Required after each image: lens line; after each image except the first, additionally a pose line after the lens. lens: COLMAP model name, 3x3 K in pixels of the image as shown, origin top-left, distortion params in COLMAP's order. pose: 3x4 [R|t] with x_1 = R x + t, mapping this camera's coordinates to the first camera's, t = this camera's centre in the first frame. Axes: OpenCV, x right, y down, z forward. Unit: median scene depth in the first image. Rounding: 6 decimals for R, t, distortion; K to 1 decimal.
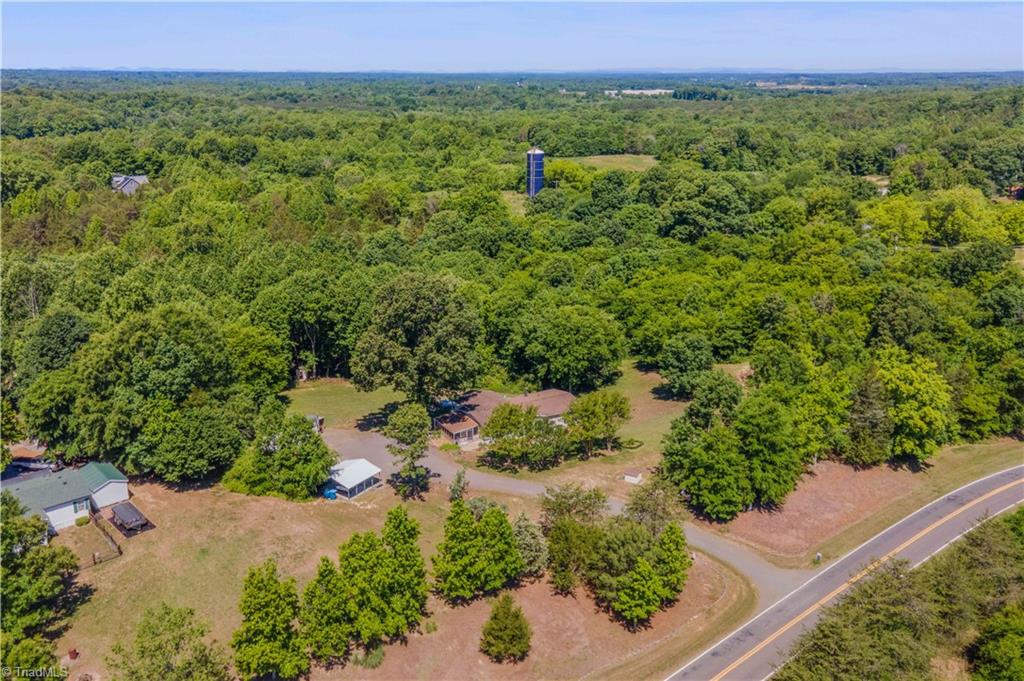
lens RADIAL K [[725.7, 0, 524.5], [0, 725.7, 339.8], [0, 0, 1]] dist [0.035742, -0.000870]
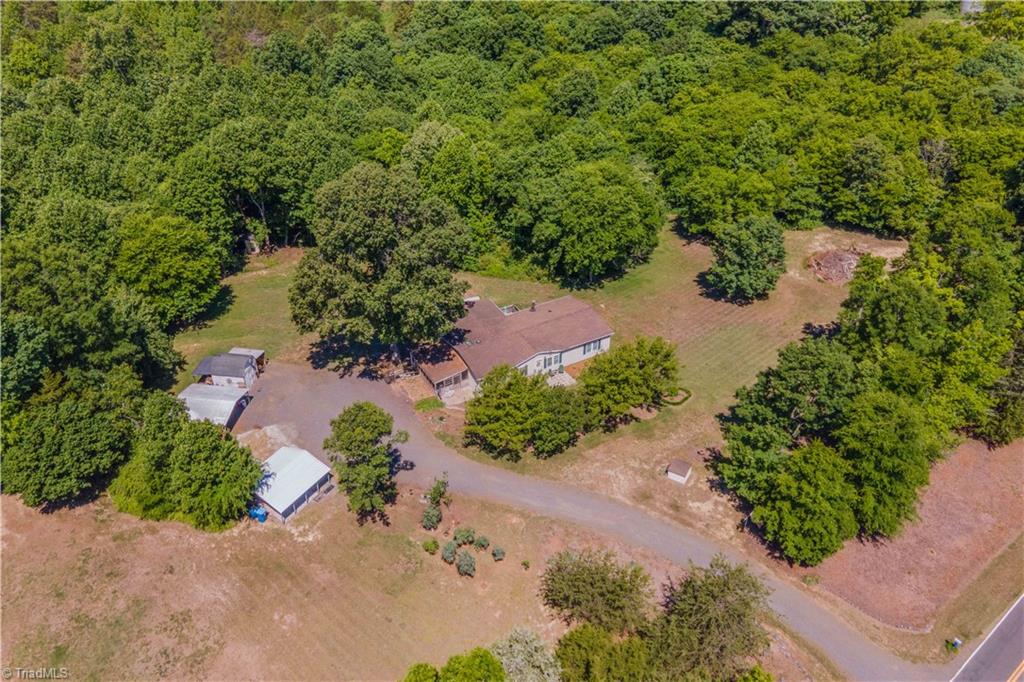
lens RADIAL K [[704.7, 0, 509.7], [0, 704.7, 267.6], [0, 0, 1]] dist [-0.002319, 0.063357]
pose [[0.999220, 0.008659, -0.038519, 0.004602], [0.001996, 0.963330, 0.268313, -0.135729], [0.039430, -0.268181, 0.962561, 0.260289]]
